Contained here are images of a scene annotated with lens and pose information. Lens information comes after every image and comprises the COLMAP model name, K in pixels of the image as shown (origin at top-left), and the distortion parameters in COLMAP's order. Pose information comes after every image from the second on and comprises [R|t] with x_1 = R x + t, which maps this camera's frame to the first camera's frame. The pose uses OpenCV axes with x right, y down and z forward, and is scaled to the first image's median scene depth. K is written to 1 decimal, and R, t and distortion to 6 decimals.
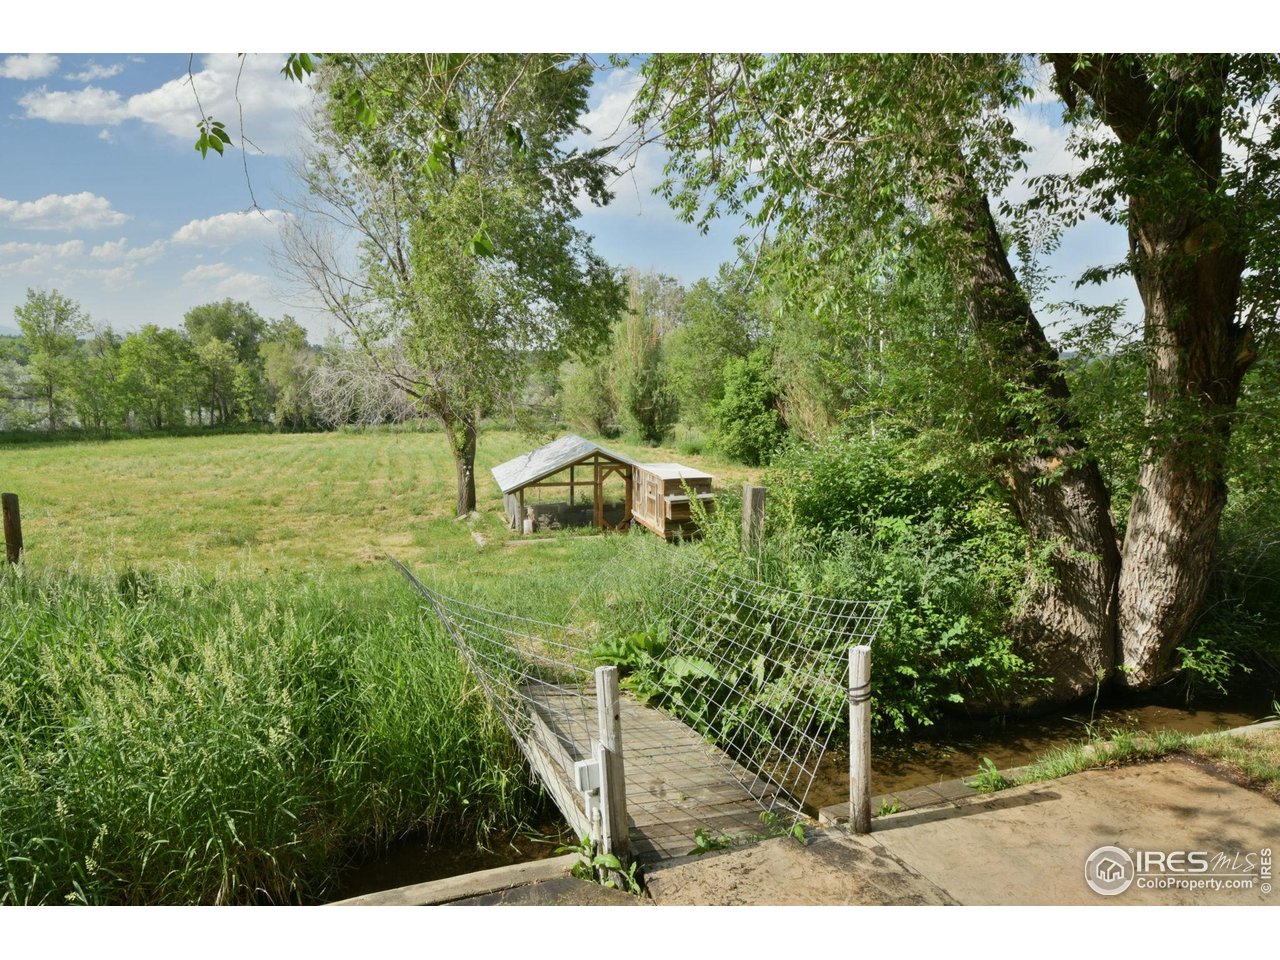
lens RADIAL K [[809.2, 0, 648.7], [0, 809.2, 485.1], [0, 0, 1]] dist [0.004228, 0.004763]
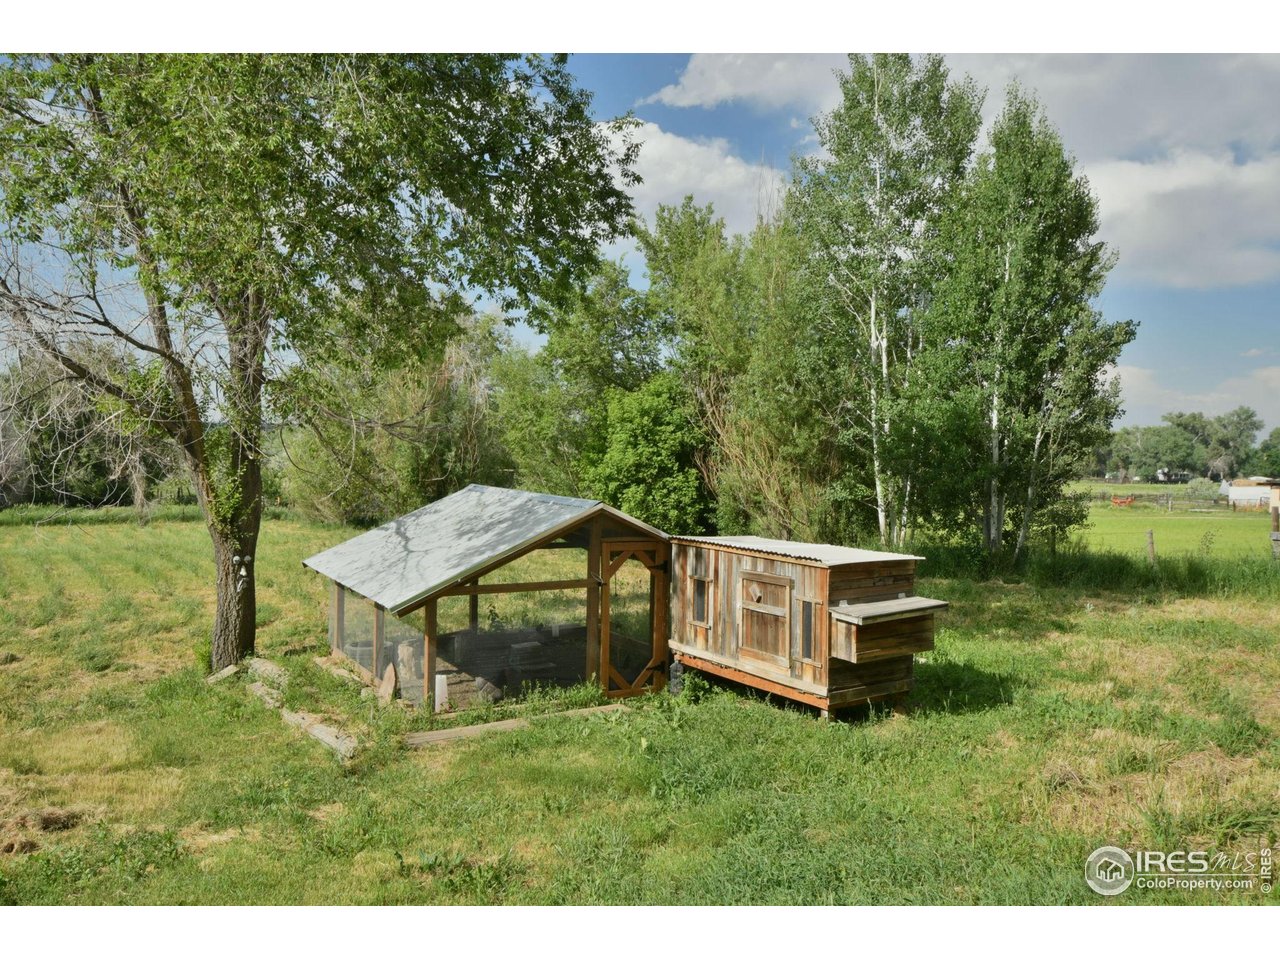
lens RADIAL K [[991.3, 0, 633.8], [0, 991.3, 487.5], [0, 0, 1]] dist [-0.002060, 0.003946]
pose [[0.959160, -0.000644, 0.282864, -0.195743], [0.031398, 0.994061, -0.104201, 0.002828], [-0.281117, 0.108827, 0.953483, 0.471497]]
